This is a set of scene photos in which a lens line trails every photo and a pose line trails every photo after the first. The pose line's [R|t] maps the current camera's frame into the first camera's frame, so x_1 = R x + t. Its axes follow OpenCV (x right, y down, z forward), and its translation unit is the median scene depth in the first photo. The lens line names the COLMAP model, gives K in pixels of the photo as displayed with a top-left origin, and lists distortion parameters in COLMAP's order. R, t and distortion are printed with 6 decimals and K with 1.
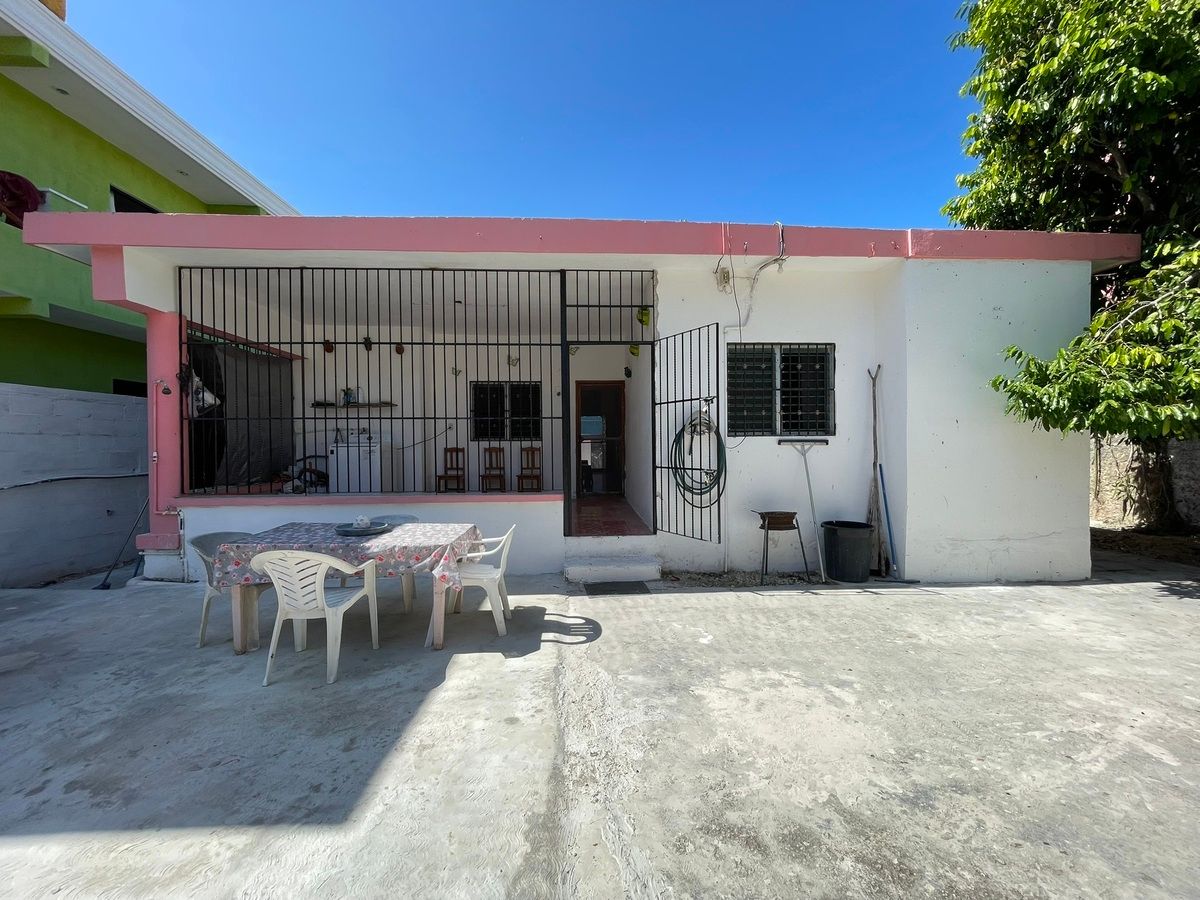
lens RADIAL K [[483.6, 0, 597.5], [0, 483.6, 449.7], [0, 0, 1]] dist [-0.001750, -0.000713]
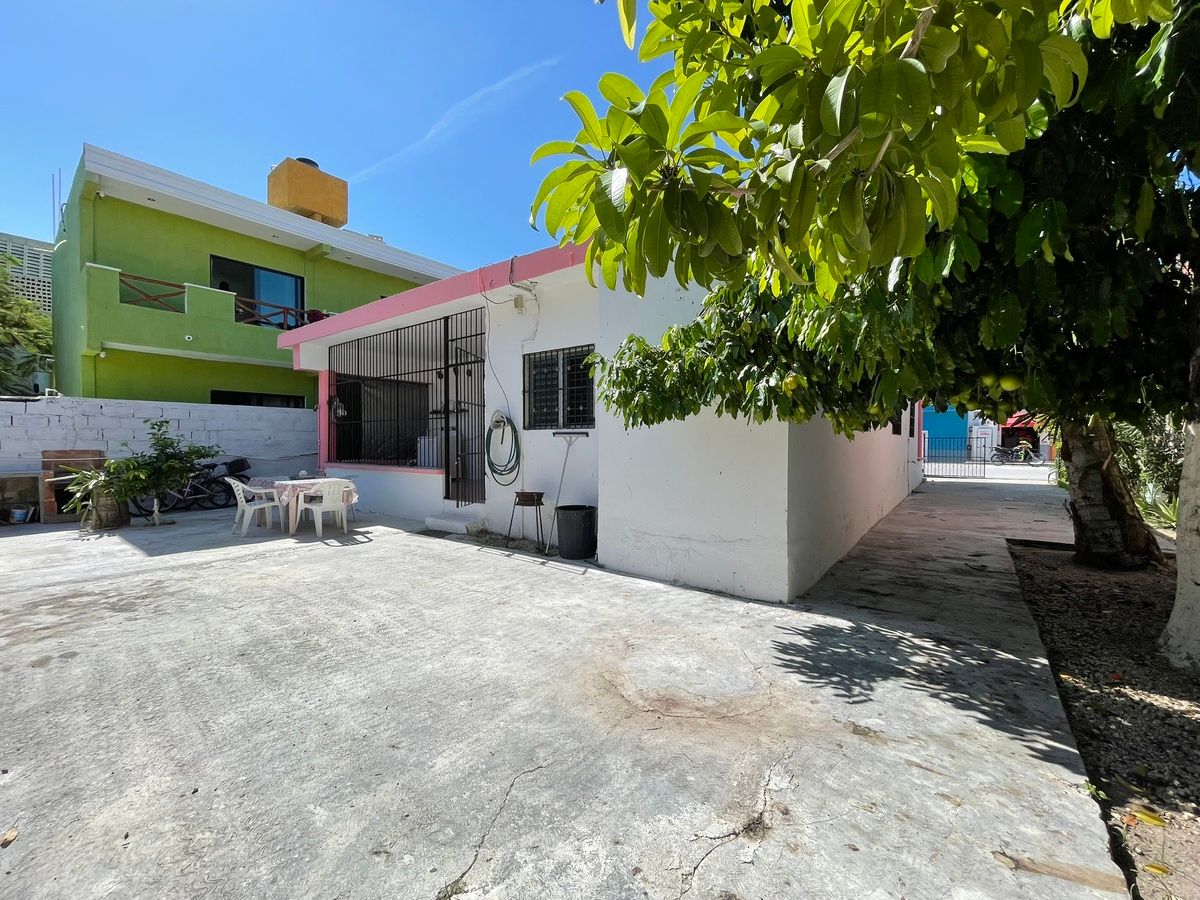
lens RADIAL K [[483.6, 0, 600.7], [0, 483.6, 452.1], [0, 0, 1]] dist [-0.001750, -0.000713]
pose [[0.771298, 0.021426, -0.636113, 1.221383], [-0.013505, 0.999759, 0.017299, 0.005374], [0.636330, -0.004752, 0.771402, 0.170247]]
